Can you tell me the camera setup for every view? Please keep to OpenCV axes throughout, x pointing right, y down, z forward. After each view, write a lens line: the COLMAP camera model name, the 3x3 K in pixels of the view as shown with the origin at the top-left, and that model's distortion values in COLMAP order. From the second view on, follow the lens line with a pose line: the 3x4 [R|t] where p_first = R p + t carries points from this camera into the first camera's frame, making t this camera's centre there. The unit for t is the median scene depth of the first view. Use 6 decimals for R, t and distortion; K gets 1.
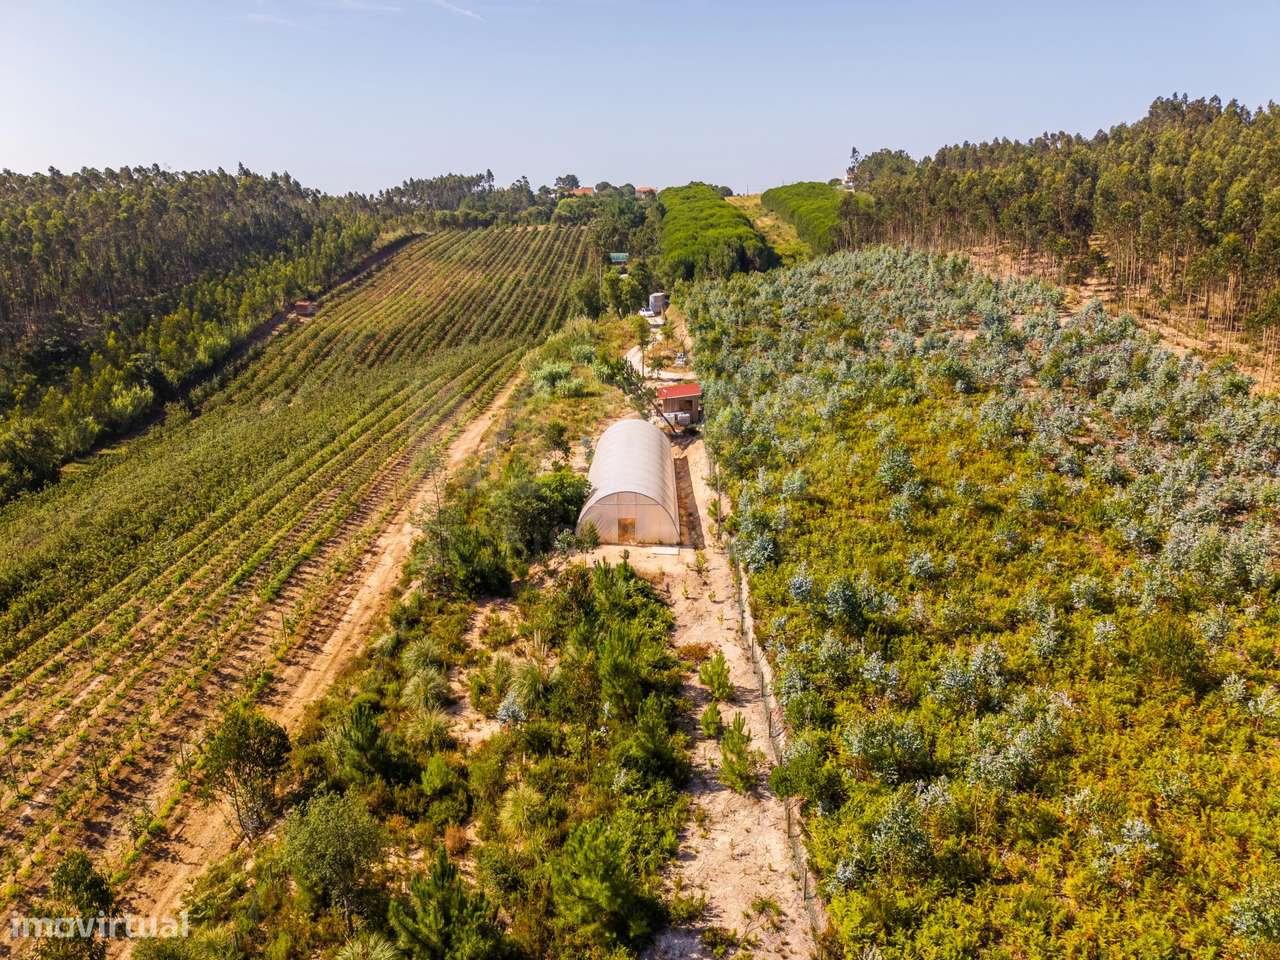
lens RADIAL K [[858.3, 0, 643.8], [0, 858.3, 475.0], [0, 0, 1]] dist [0.022352, -0.029961]
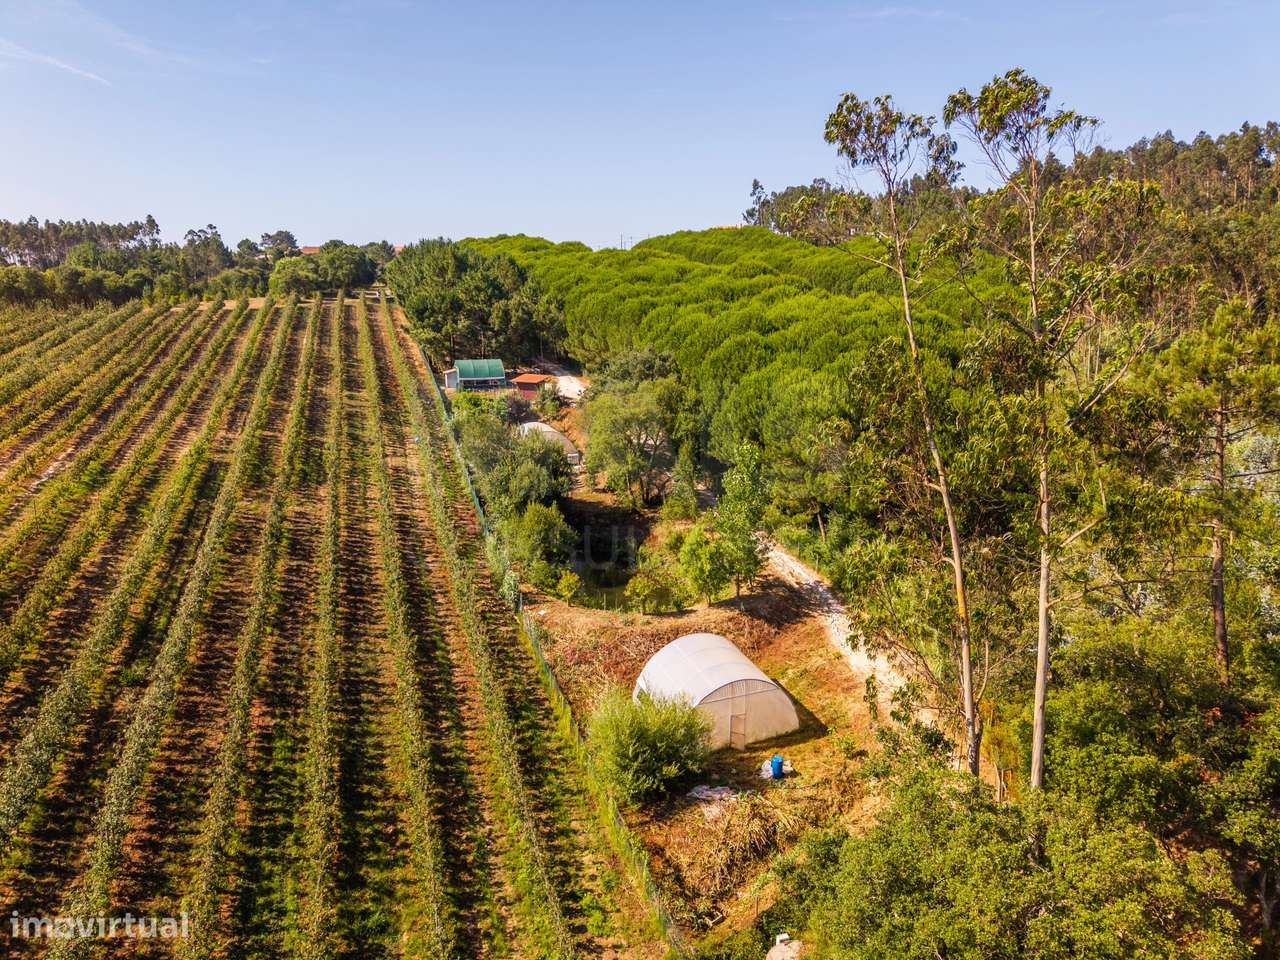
lens RADIAL K [[858.3, 0, 637.4], [0, 858.3, 484.1], [0, 0, 1]] dist [0.022352, -0.029961]
pose [[0.951096, -0.073724, 0.299970, -0.059772], [0.095547, 0.993691, -0.058723, -0.120718], [-0.293748, 0.084512, 0.952139, 0.426105]]
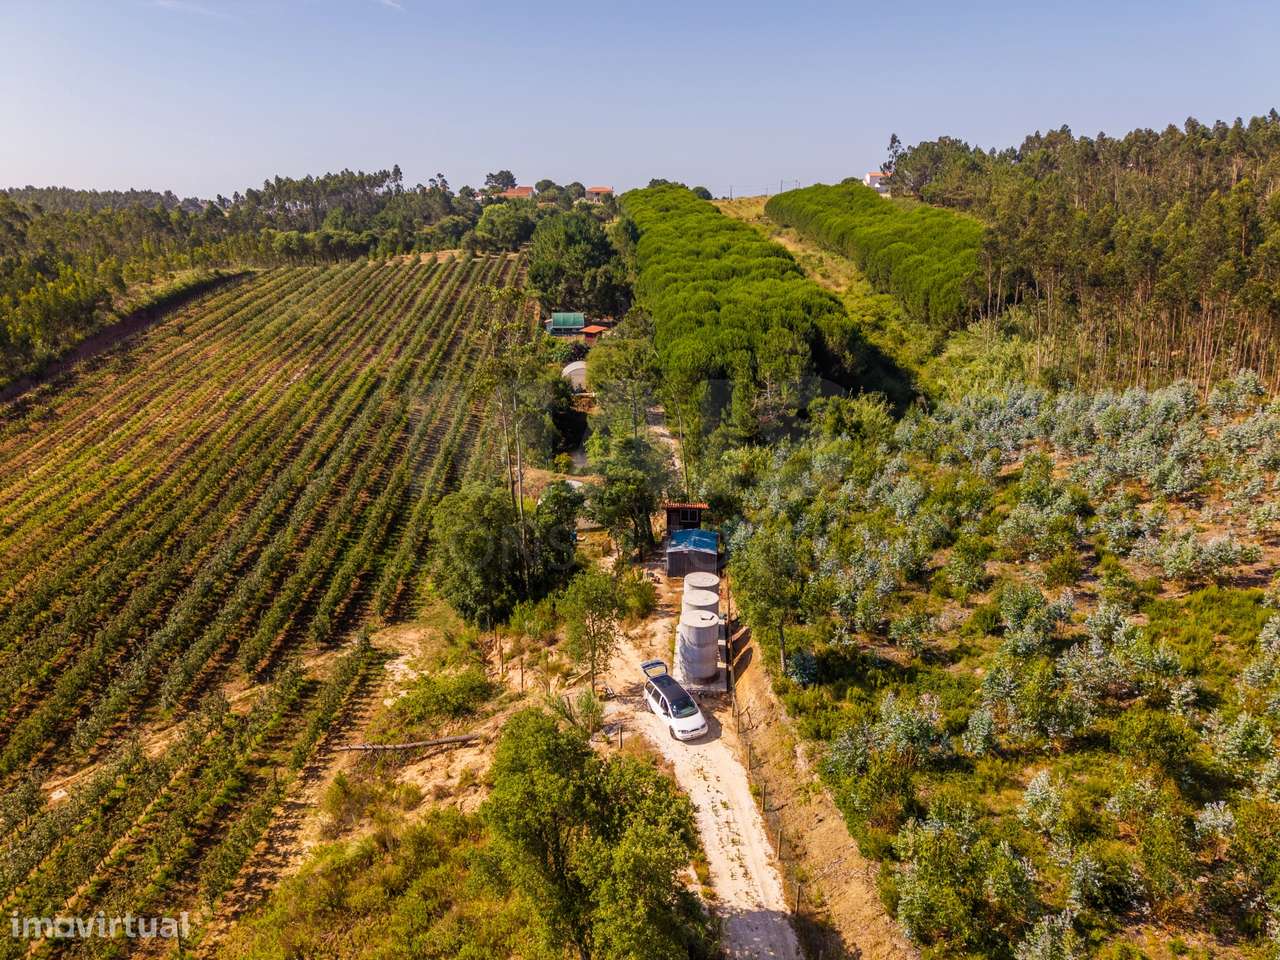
lens RADIAL K [[858.3, 0, 636.2], [0, 858.3, 480.0], [0, 0, 1]] dist [0.022352, -0.029961]
pose [[0.998727, -0.016418, 0.047693, -0.008289], [0.015838, 0.999796, 0.012521, -0.108763], [-0.047889, -0.011750, 0.998784, 0.297948]]
